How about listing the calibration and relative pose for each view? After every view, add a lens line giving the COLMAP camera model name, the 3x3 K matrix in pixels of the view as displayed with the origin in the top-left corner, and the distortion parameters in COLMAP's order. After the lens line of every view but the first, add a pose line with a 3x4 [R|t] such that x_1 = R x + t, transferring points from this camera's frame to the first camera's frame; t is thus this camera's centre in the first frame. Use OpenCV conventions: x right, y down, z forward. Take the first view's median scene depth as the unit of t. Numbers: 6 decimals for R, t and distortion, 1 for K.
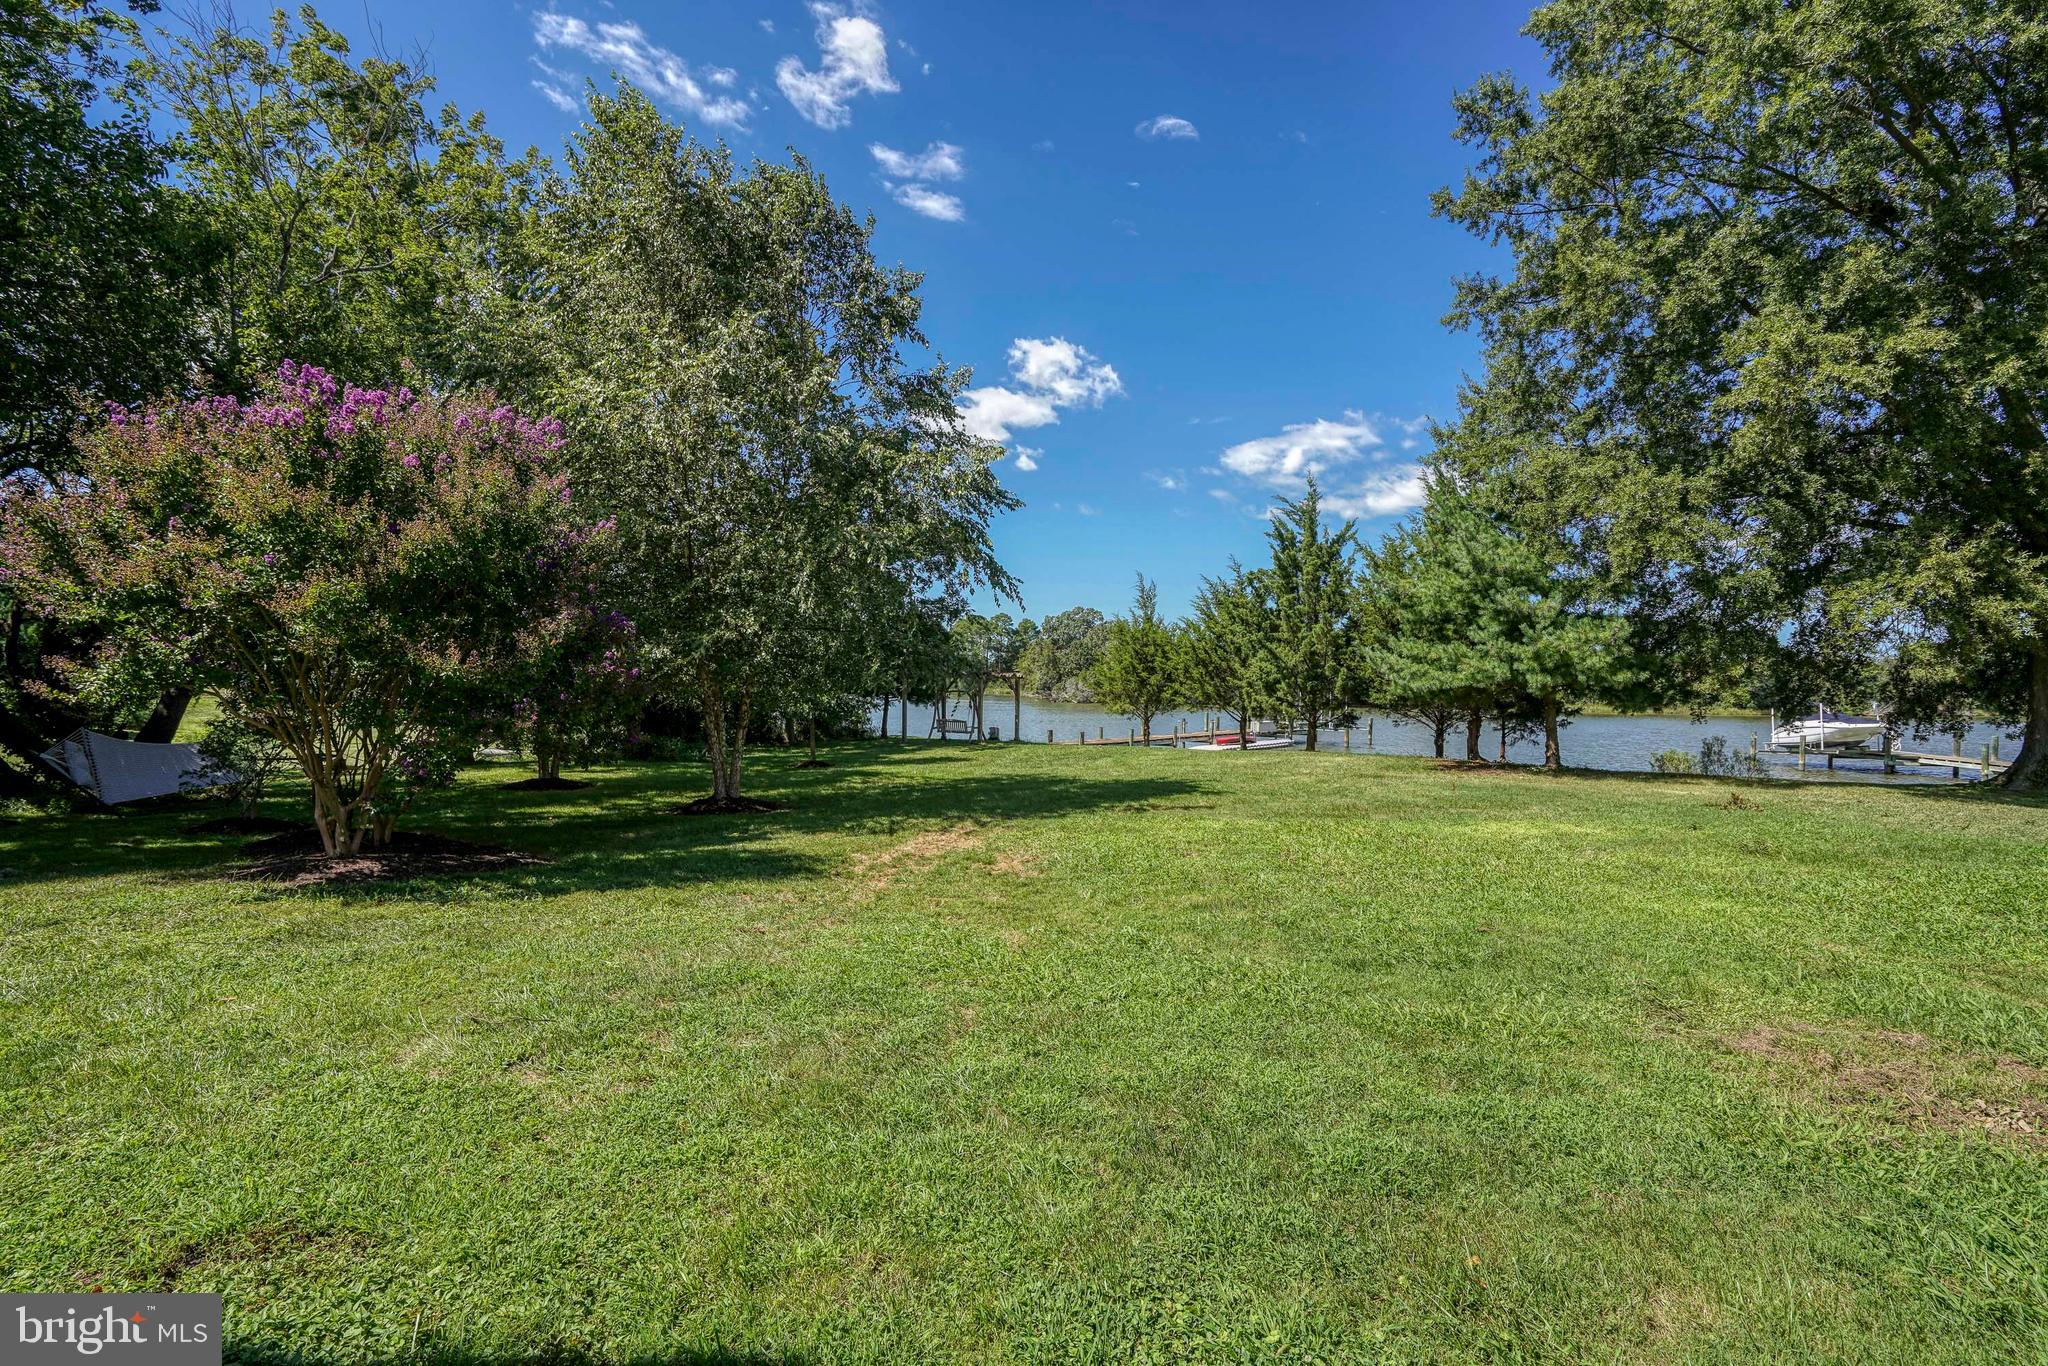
lens RADIAL K [[938.8, 0, 1027.5], [0, 938.8, 698.4], [0, 0, 1]] dist [0.002022, 0.000129]
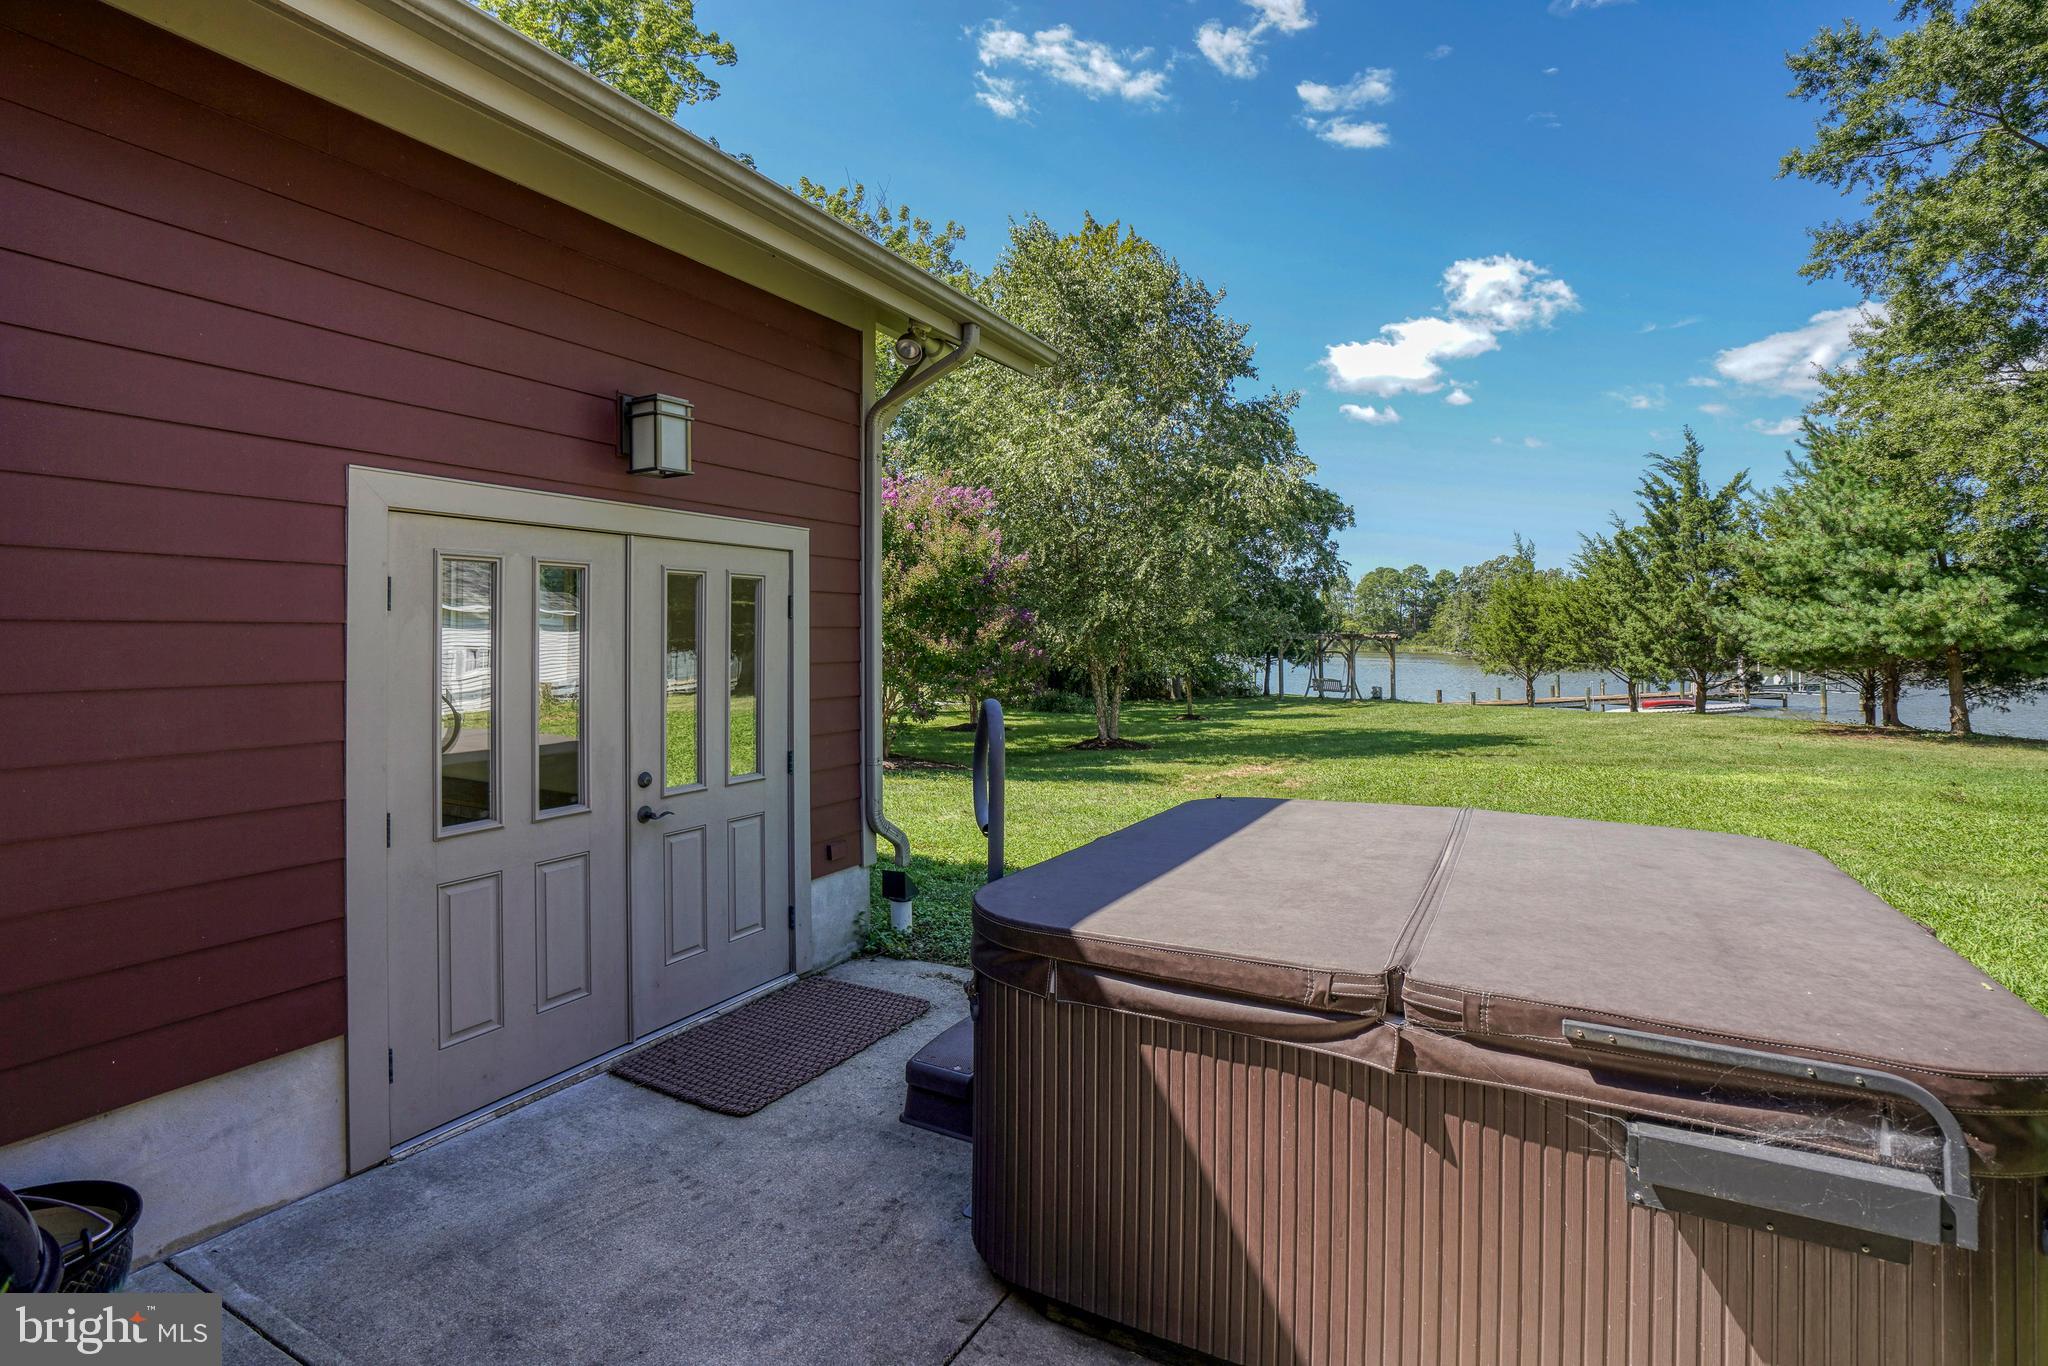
lens RADIAL K [[938.8, 0, 1027.5], [0, 938.8, 698.4], [0, 0, 1]] dist [0.002022, 0.000129]
pose [[0.905759, 0.013042, -0.423591, 0.087787], [0.005394, 0.999091, 0.042295, -0.003799], [0.423758, -0.040594, 0.904865, -0.156224]]
